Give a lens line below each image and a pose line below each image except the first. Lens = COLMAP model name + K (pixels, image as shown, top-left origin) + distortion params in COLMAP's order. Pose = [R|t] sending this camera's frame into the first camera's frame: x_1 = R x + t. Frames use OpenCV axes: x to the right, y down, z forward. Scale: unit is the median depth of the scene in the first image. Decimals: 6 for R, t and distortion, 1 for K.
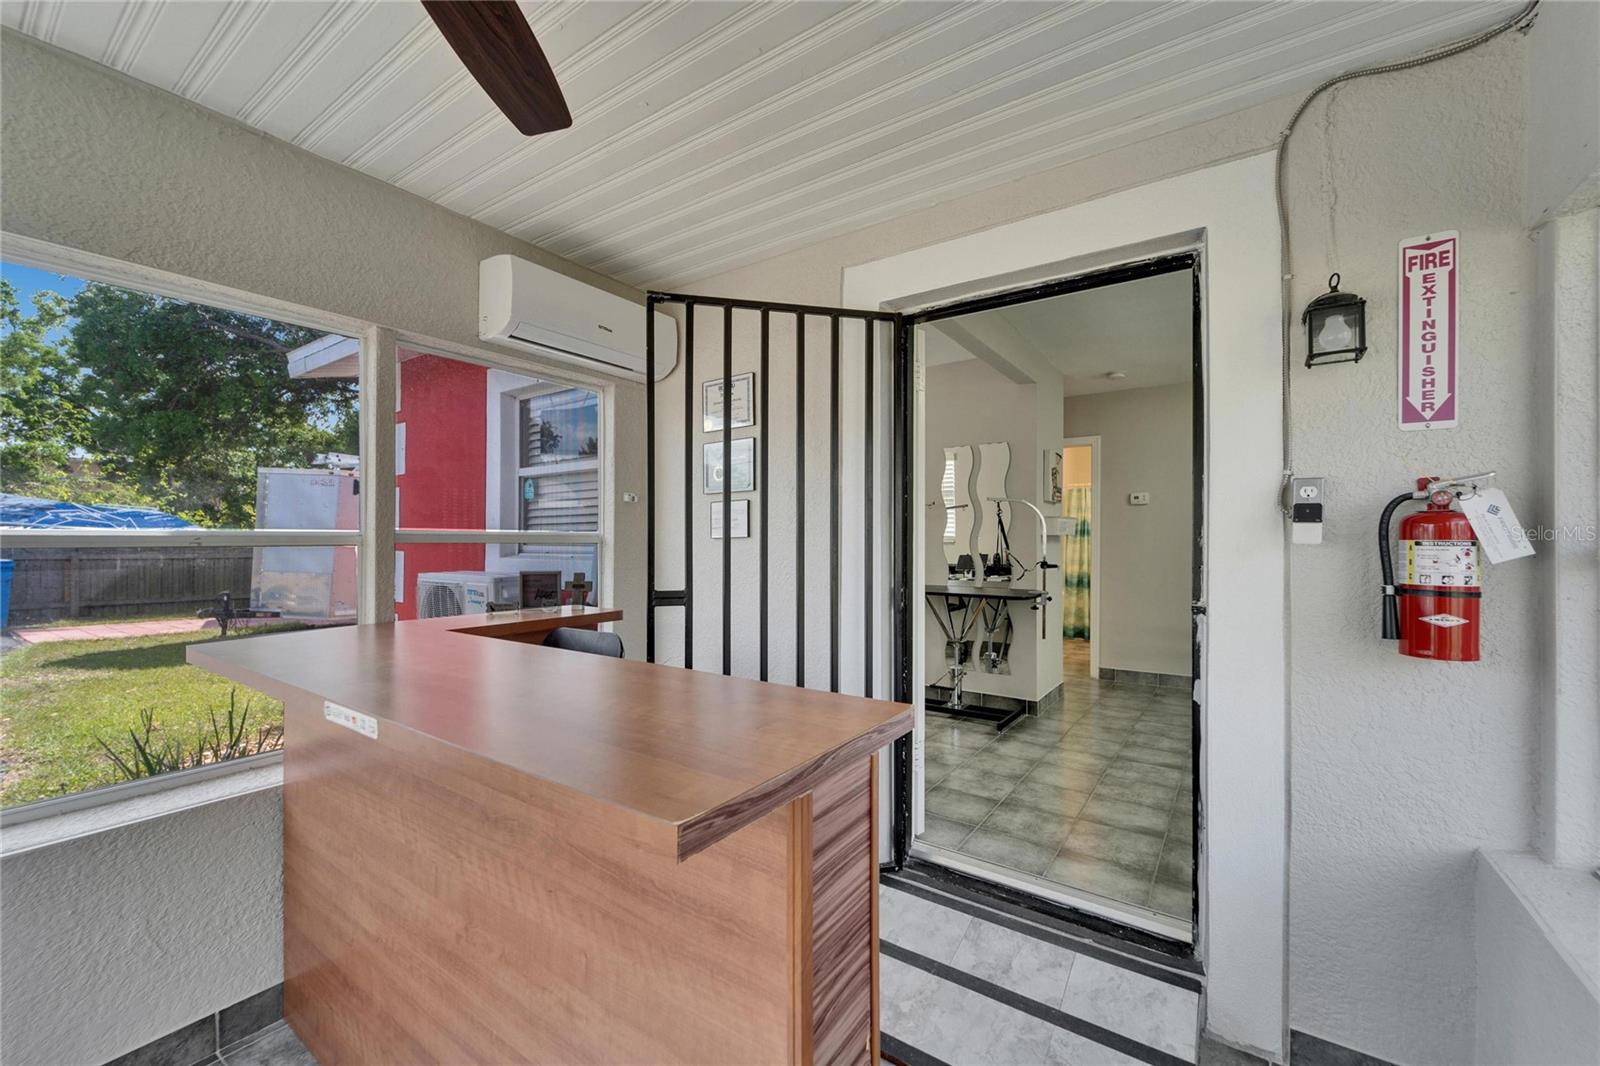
lens RADIAL K [[650.4, 0, 800.0], [0, 650.4, 533.0], [0, 0, 1]] dist [-0.000371, -0.000184]
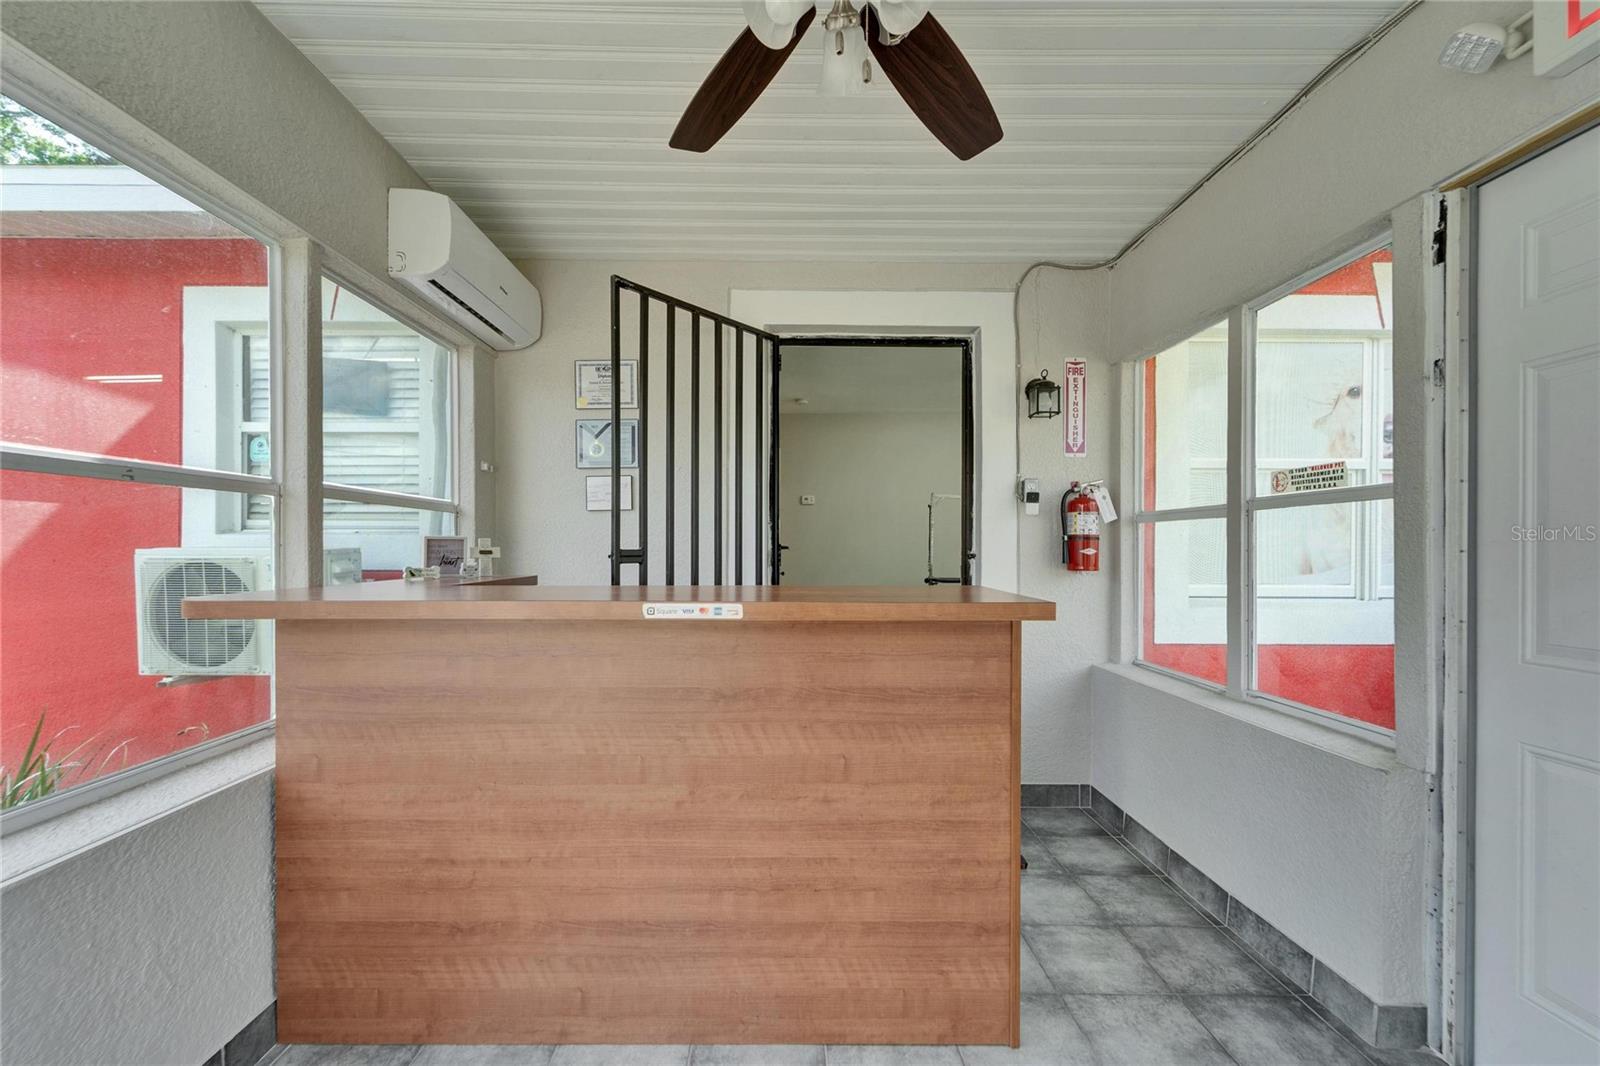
lens RADIAL K [[653.4, 0, 797.5], [0, 653.4, 545.5], [0, 0, 1]] dist [-0.000714, -0.000456]
pose [[0.806334, 0.001880, 0.591458, -0.807116], [-0.006185, 0.999967, 0.005253, 0.094849], [-0.591429, -0.007894, 0.806319, -0.090949]]
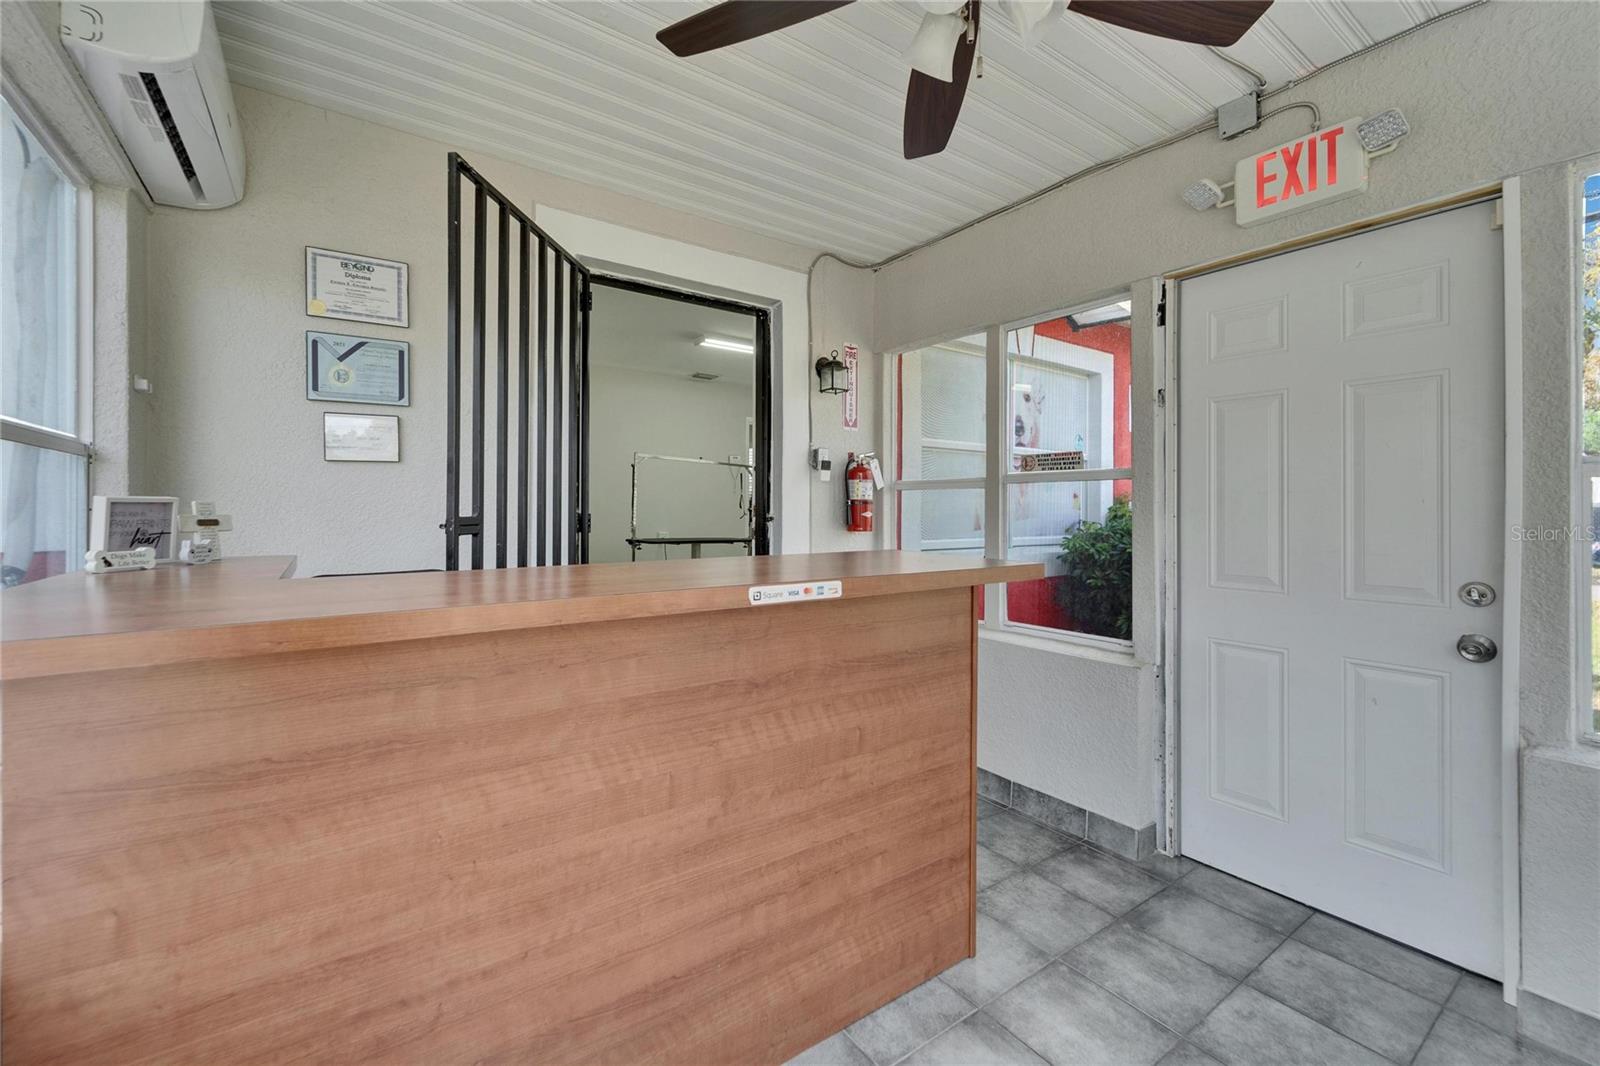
lens RADIAL K [[652.2, 0, 793.9], [0, 652.2, 499.5], [0, 0, 1]] dist [-0.000231, -0.000918]
pose [[0.332863, 0.009633, 0.942926, -1.103805], [-0.013102, 0.999899, -0.005590, 0.083818], [-0.942884, -0.010494, 0.332955, 0.400783]]
